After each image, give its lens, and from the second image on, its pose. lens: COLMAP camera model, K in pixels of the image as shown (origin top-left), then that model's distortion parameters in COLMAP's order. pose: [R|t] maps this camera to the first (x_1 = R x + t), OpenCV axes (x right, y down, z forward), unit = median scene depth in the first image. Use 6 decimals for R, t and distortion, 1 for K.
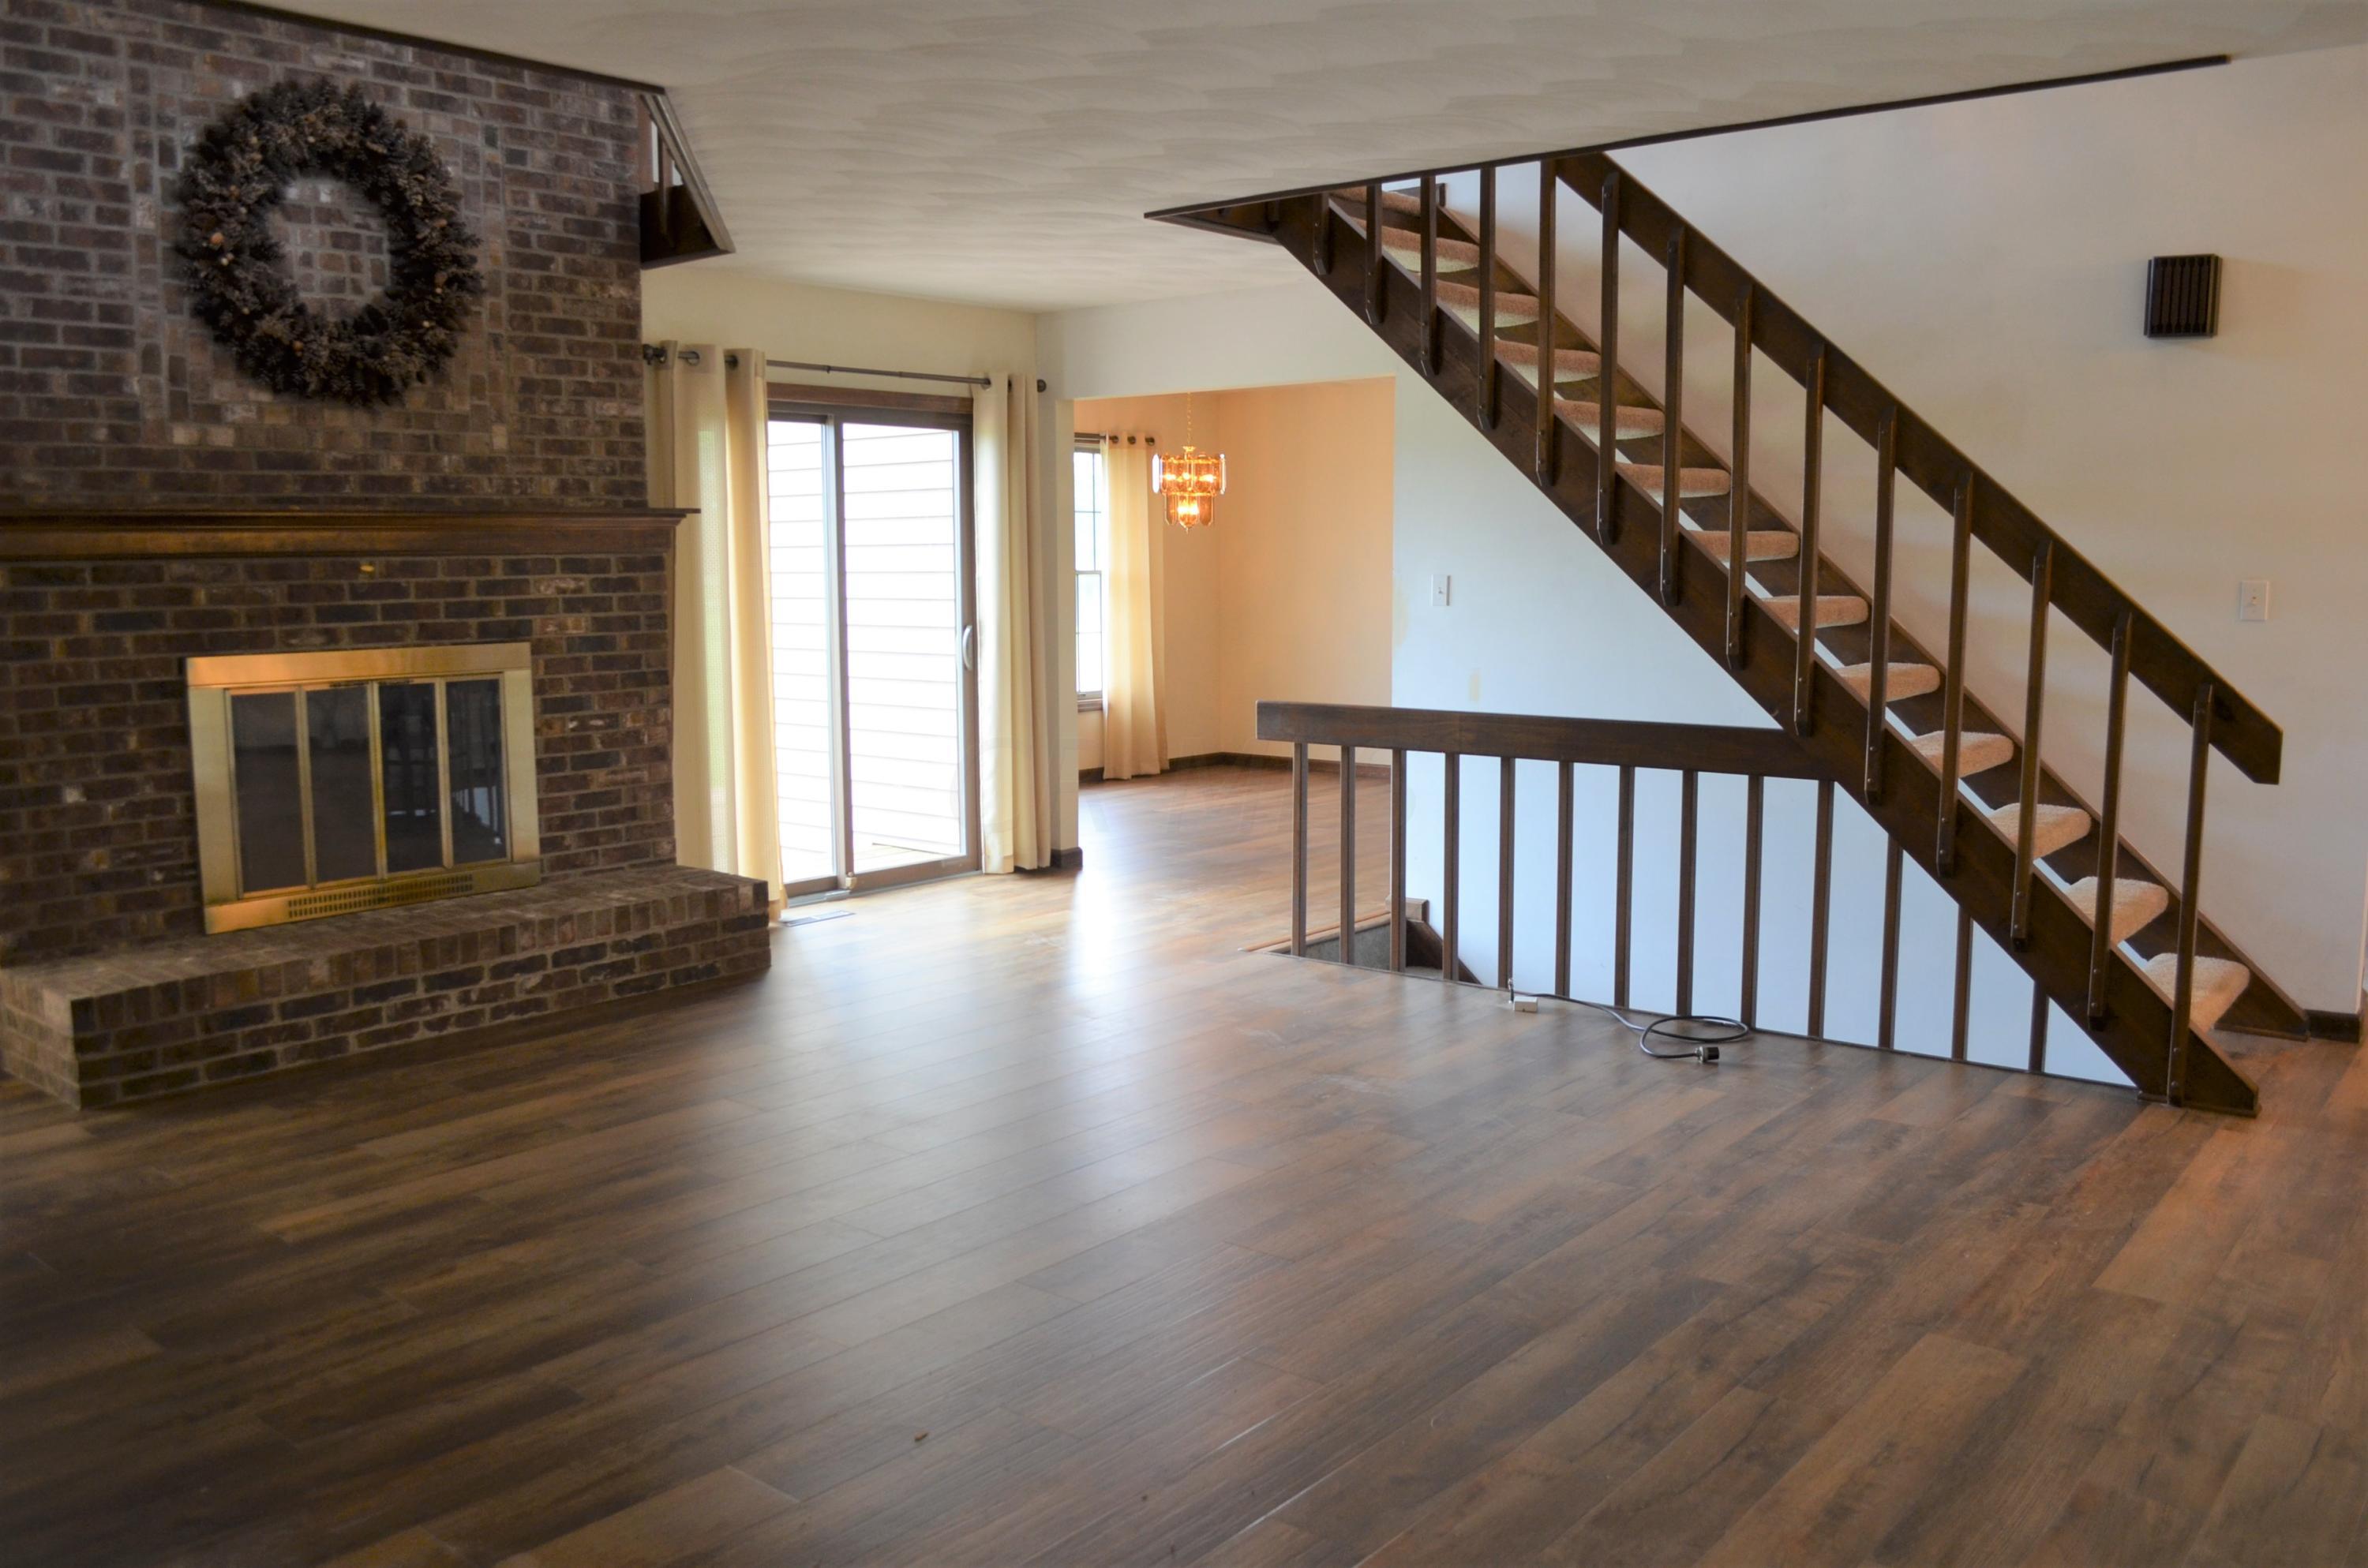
lens RADIAL K [[1849.5, 0, 1191.3], [0, 1849.5, 793.2], [0, 0, 1]] dist [-0.084319, 0.008521]
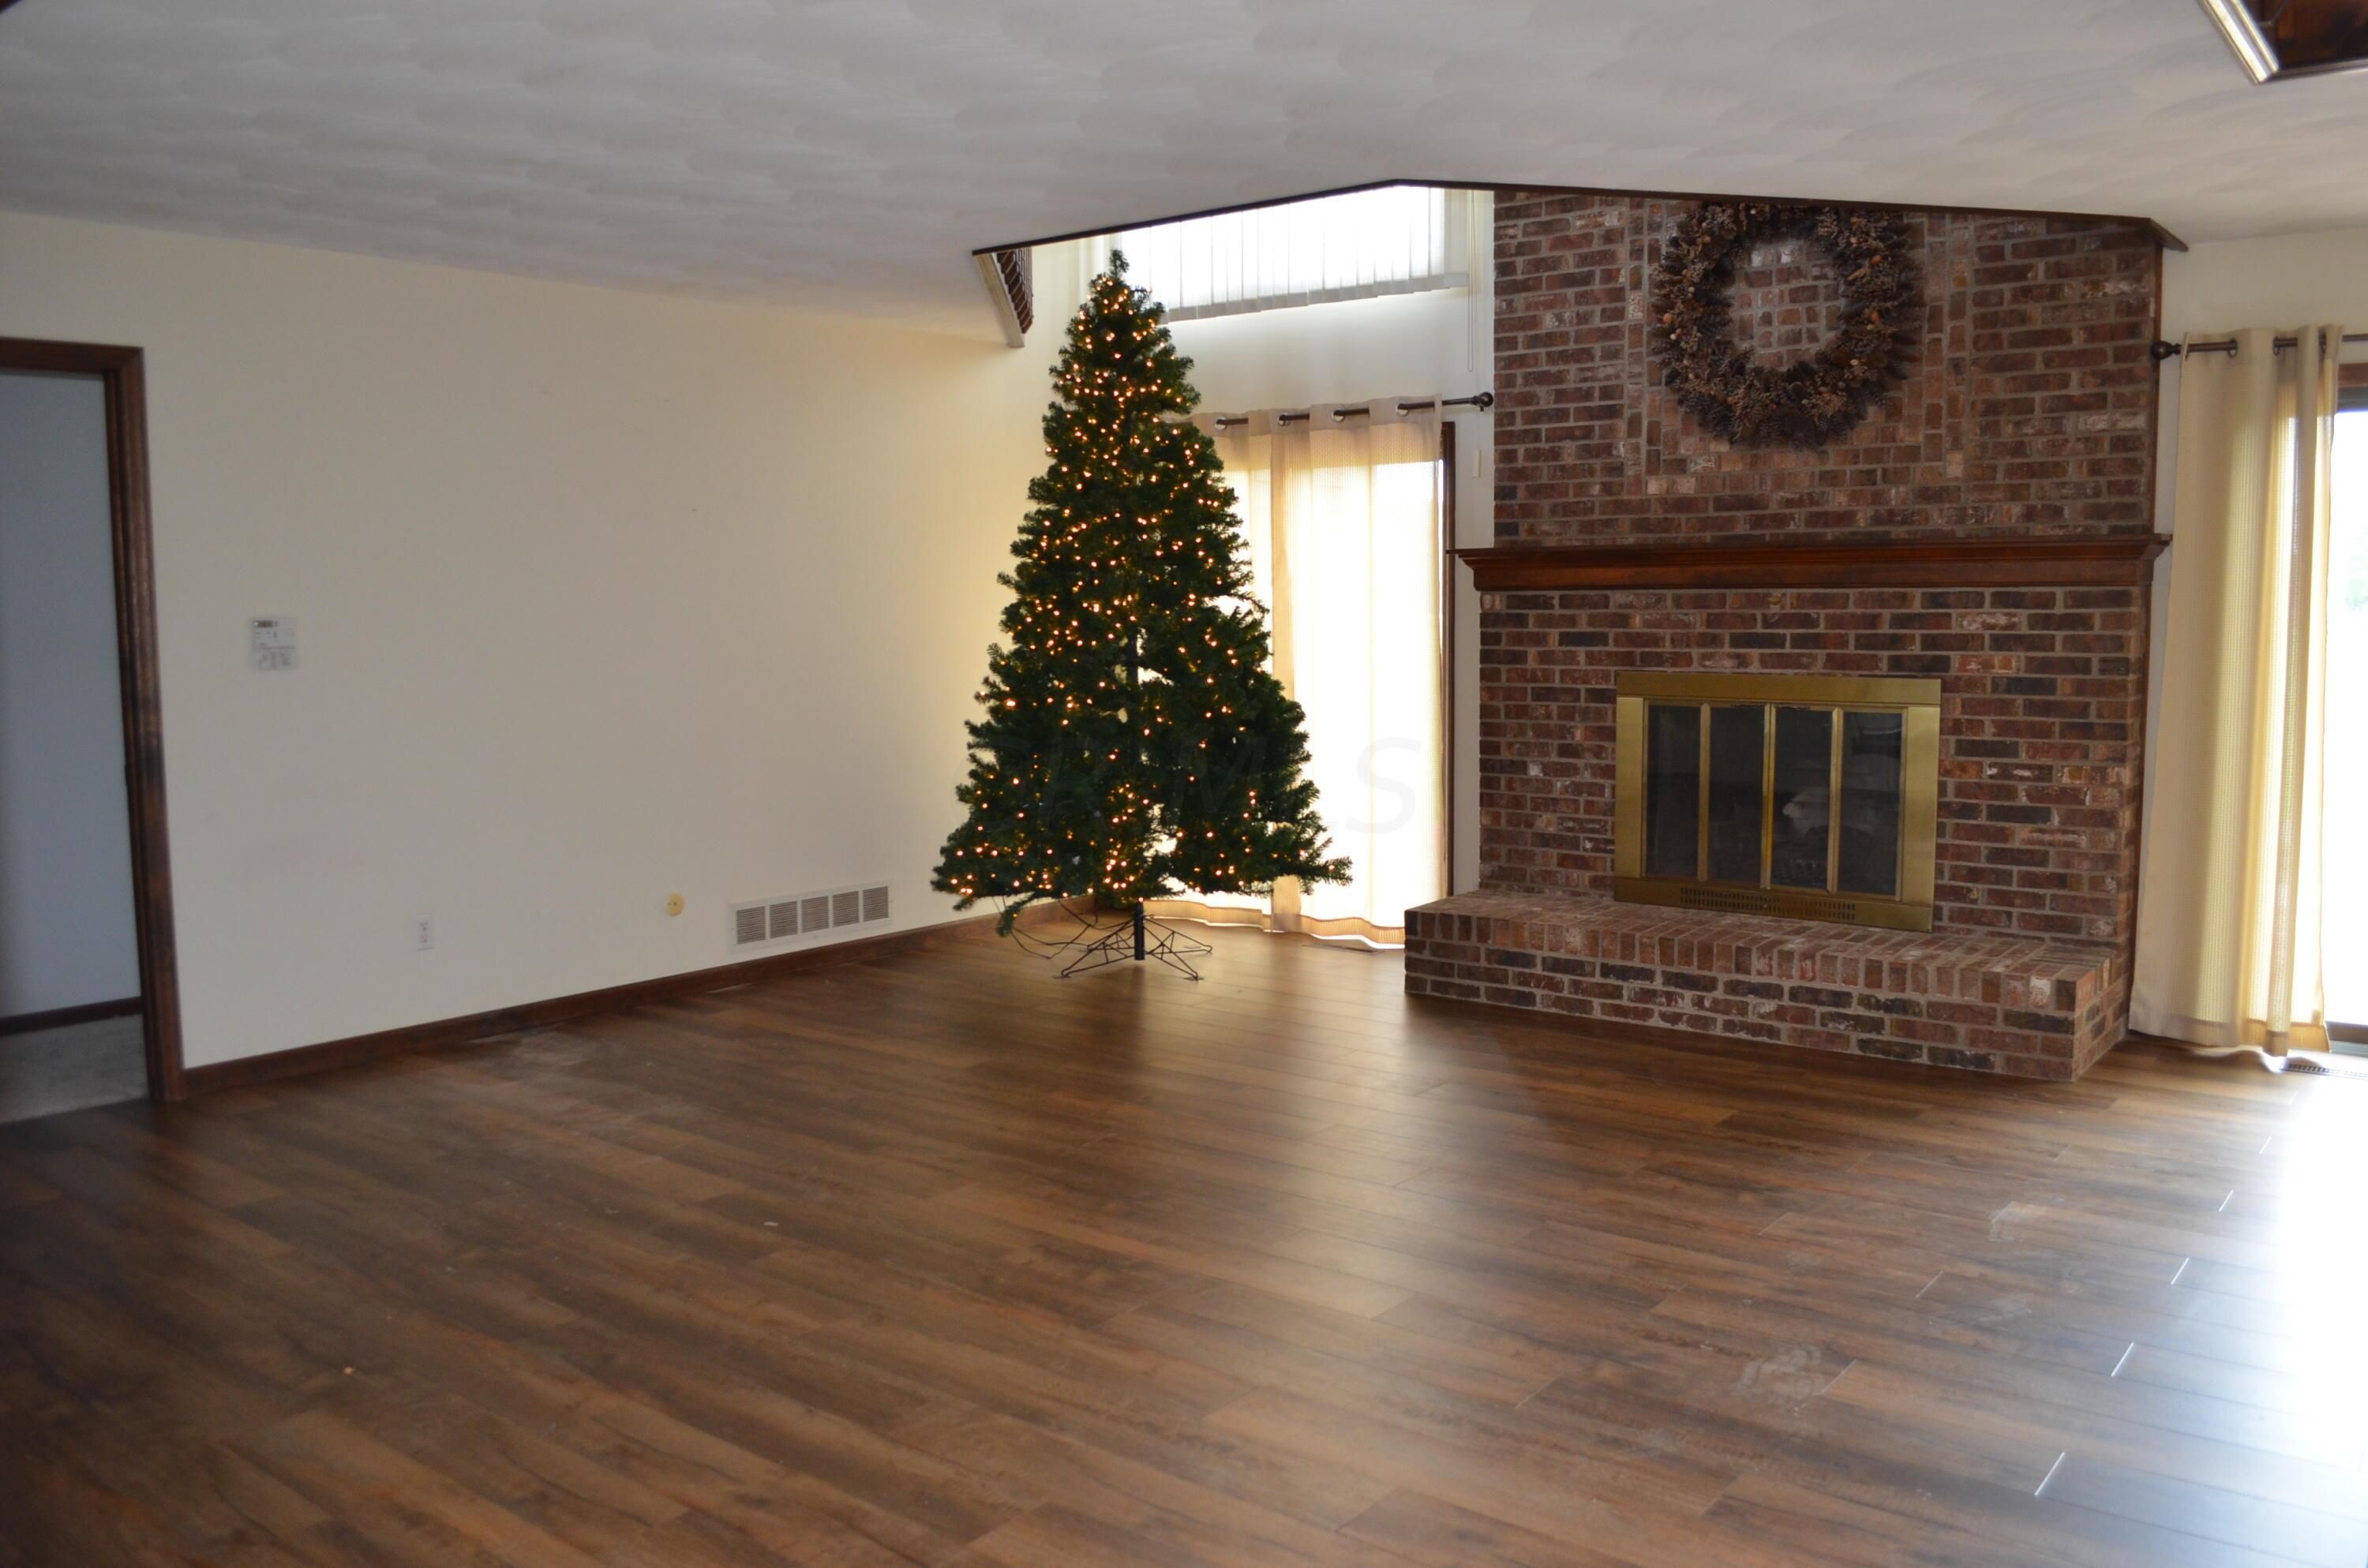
lens RADIAL K [[1849.5, 0, 1191.3], [0, 1849.5, 793.2], [0, 0, 1]] dist [-0.084319, 0.008521]
pose [[0.025801, 0.109168, -0.993688, 0.647194], [-0.117515, 0.987458, 0.105432, -0.086721], [0.992736, 0.114053, 0.038306, 0.645861]]
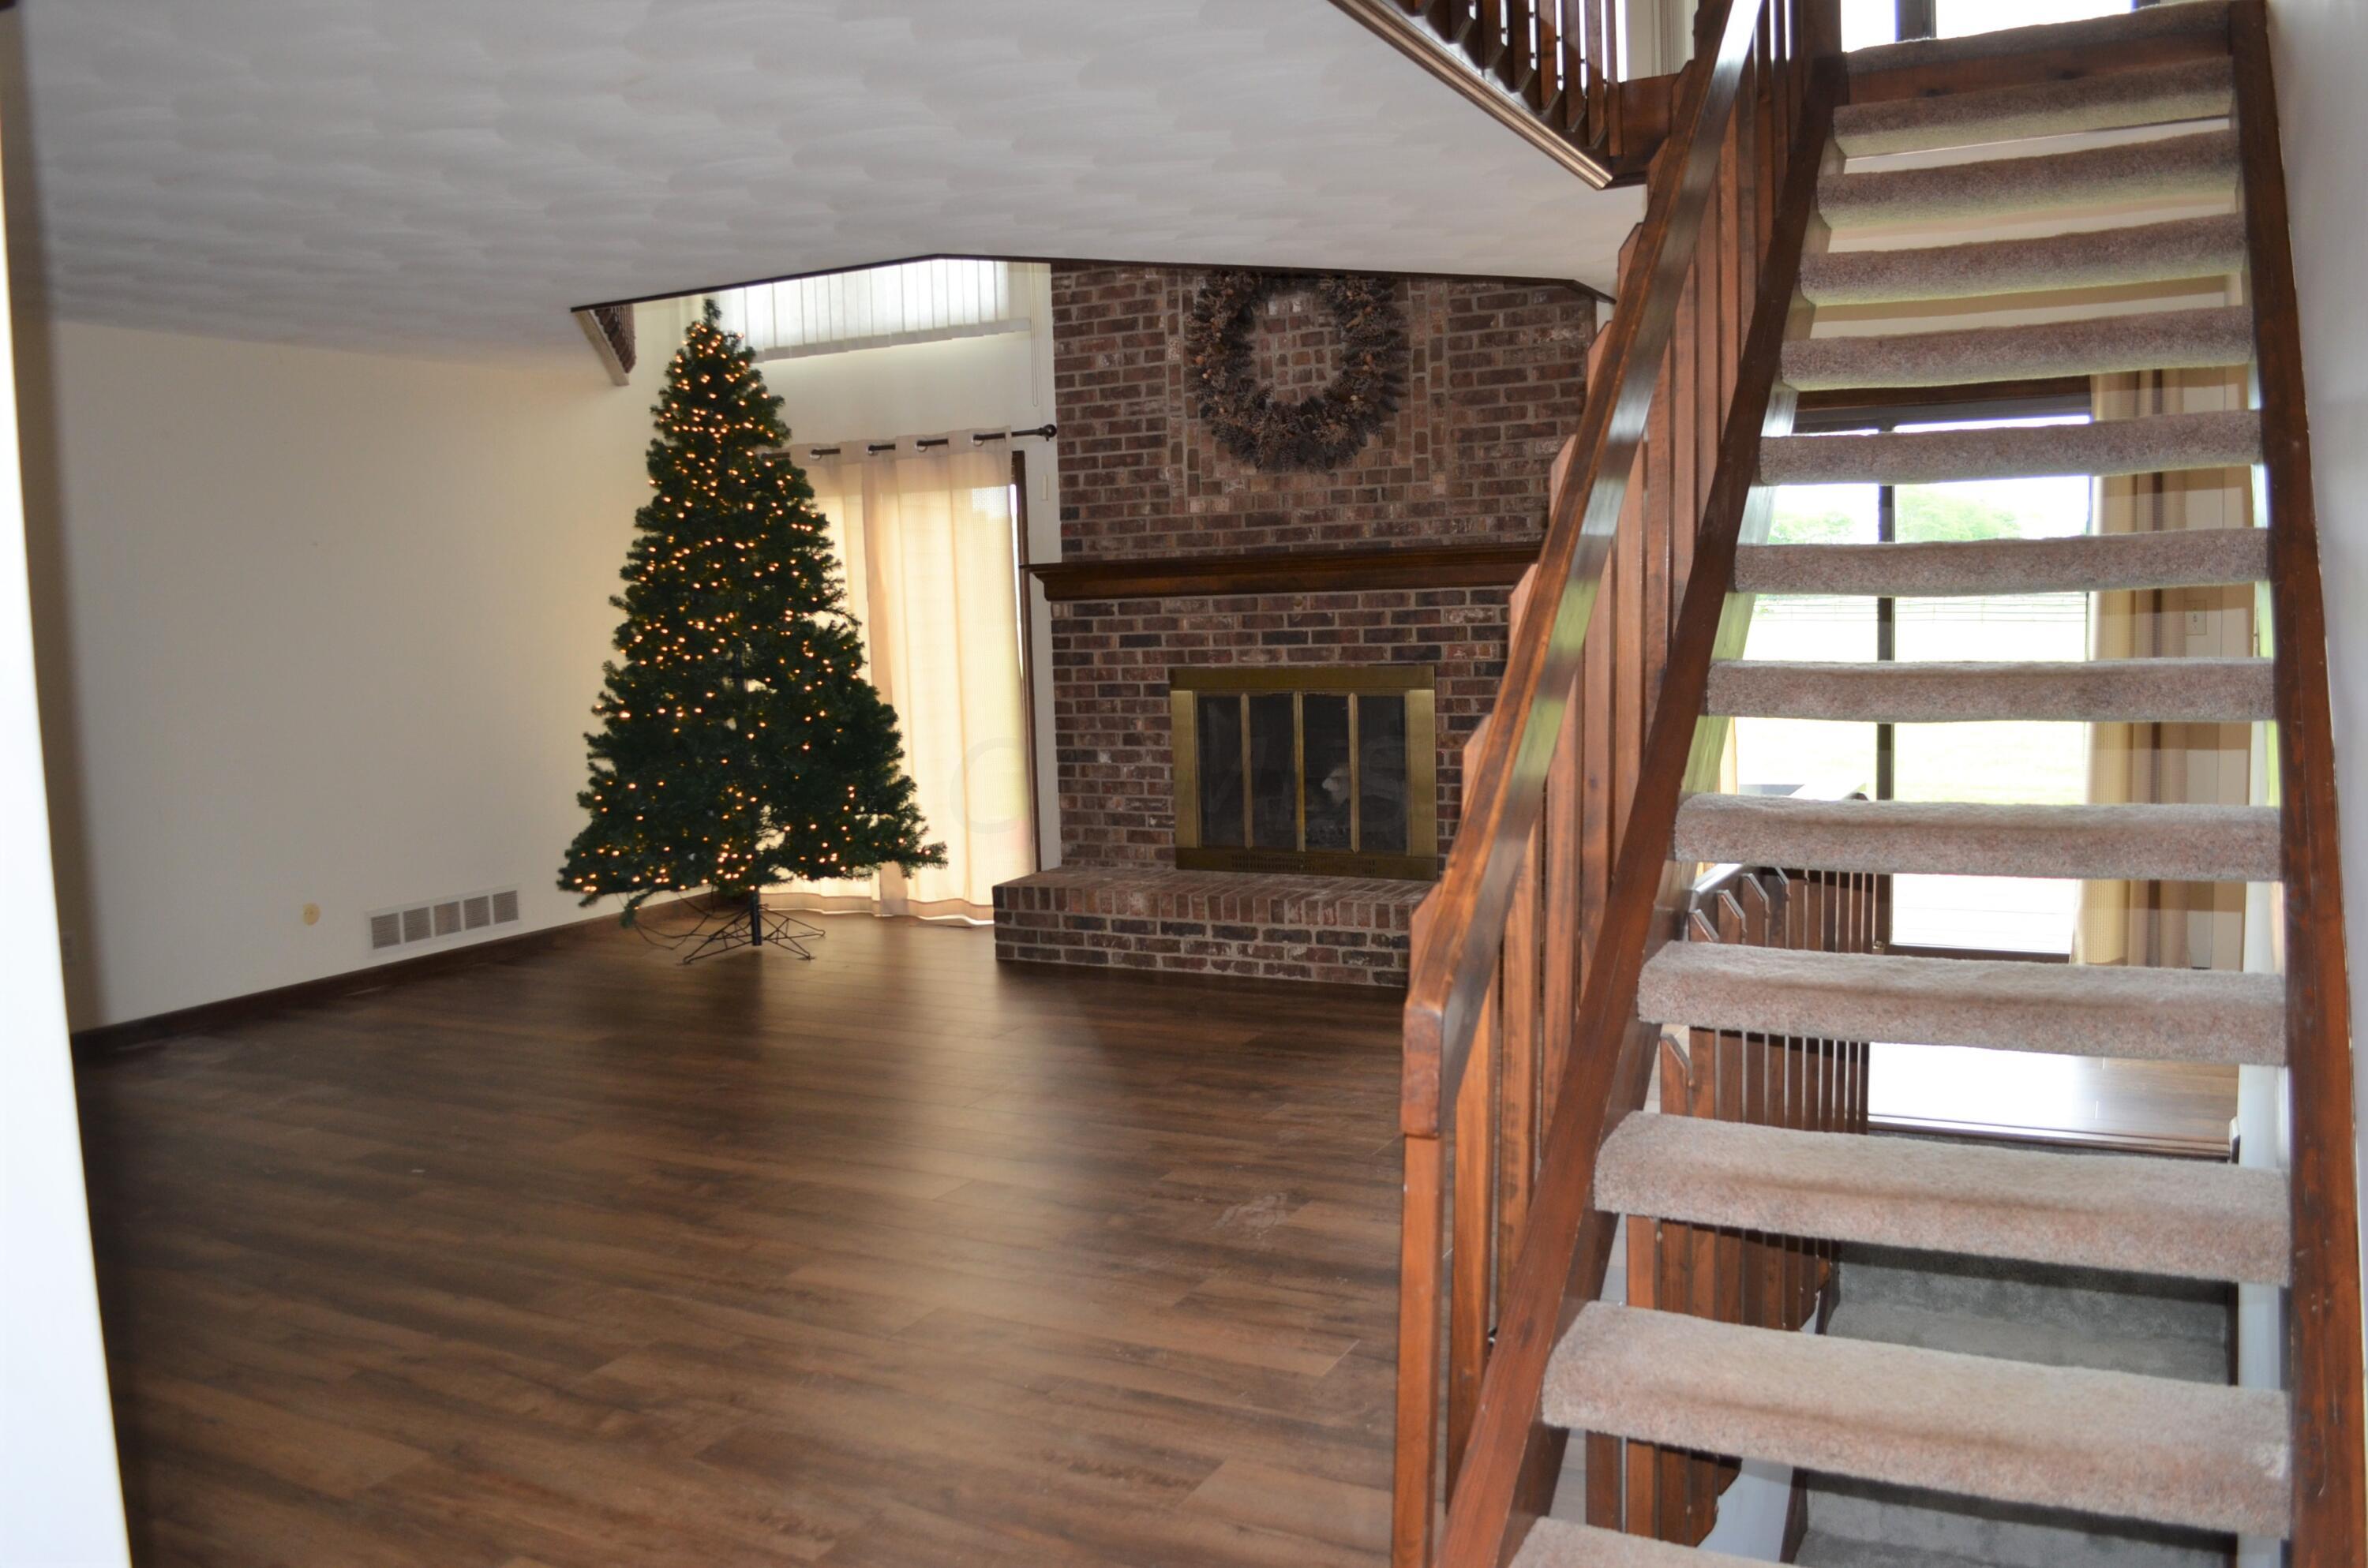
lens RADIAL K [[1849.5, 0, 1191.3], [0, 1849.5, 793.2], [0, 0, 1]] dist [-0.084319, 0.008521]
pose [[0.215145, 0.099038, -0.971547, 0.802538], [-0.093231, 0.992384, 0.080516, -0.091216], [0.972122, 0.073255, 0.222739, 0.673718]]
